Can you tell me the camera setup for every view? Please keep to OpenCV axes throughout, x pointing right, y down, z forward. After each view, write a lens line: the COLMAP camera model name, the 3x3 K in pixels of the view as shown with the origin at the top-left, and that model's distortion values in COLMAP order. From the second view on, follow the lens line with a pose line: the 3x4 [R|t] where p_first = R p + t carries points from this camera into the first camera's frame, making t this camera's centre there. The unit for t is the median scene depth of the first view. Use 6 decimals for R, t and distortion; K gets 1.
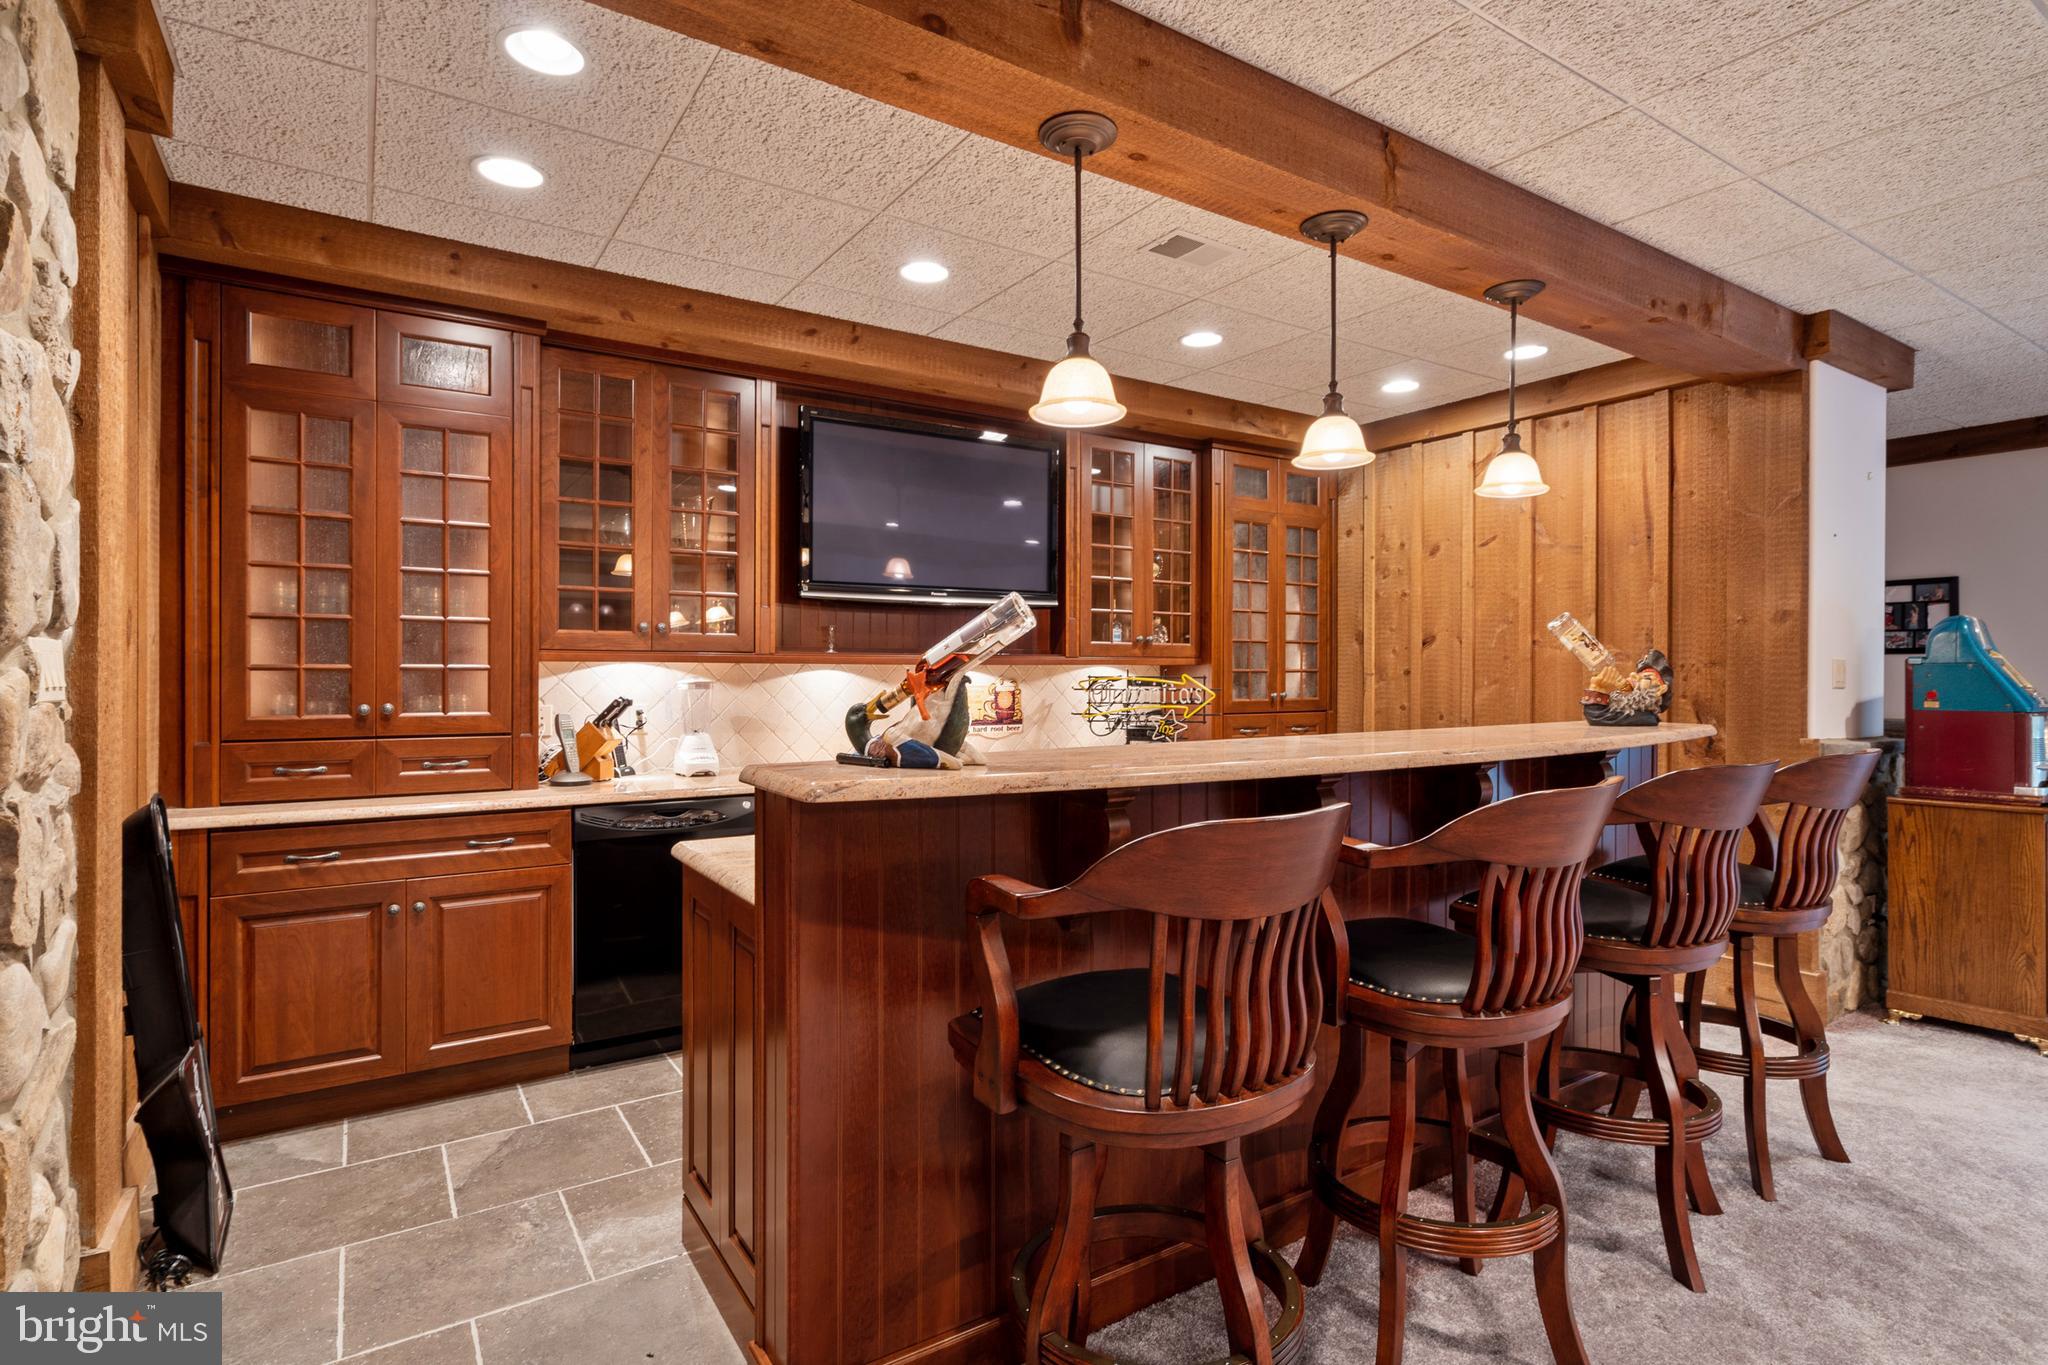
lens RADIAL K [[1009.3, 0, 1033.6], [0, 1009.3, 682.4], [0, 0, 1]] dist [-0.003456, 0.000556]
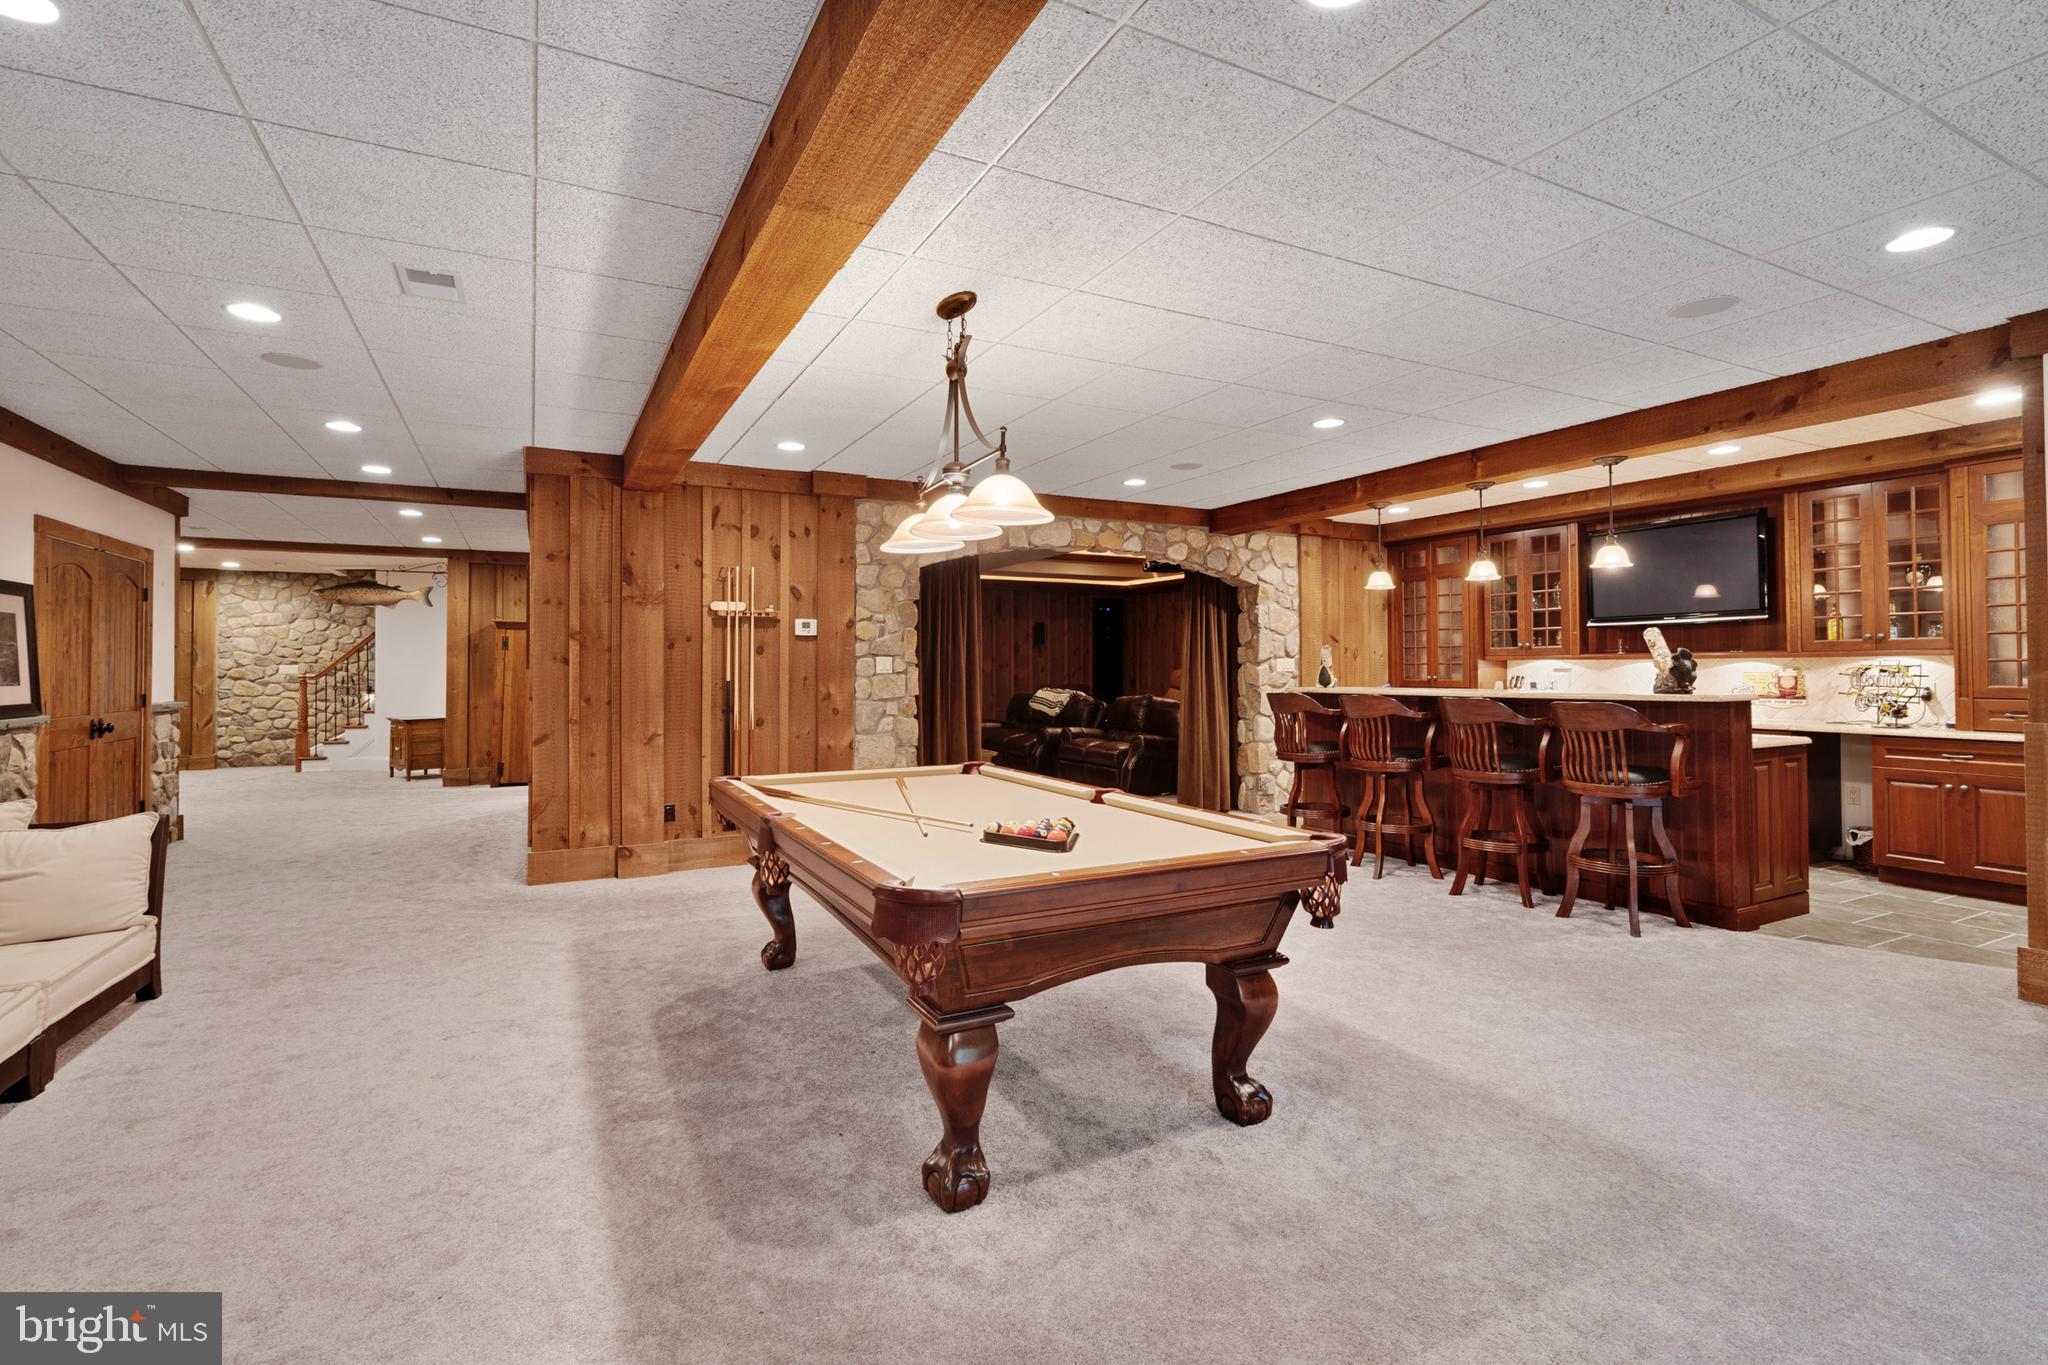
lens RADIAL K [[929.3, 0, 1023.2], [0, 929.3, 655.5], [0, 0, 1]] dist [-0.004728, 0.002421]
pose [[-0.095397, -0.014408, -0.995335, 2.025250], [-0.005132, 0.999889, -0.013982, 0.004879], [0.995426, 0.003774, -0.095461, 0.075405]]
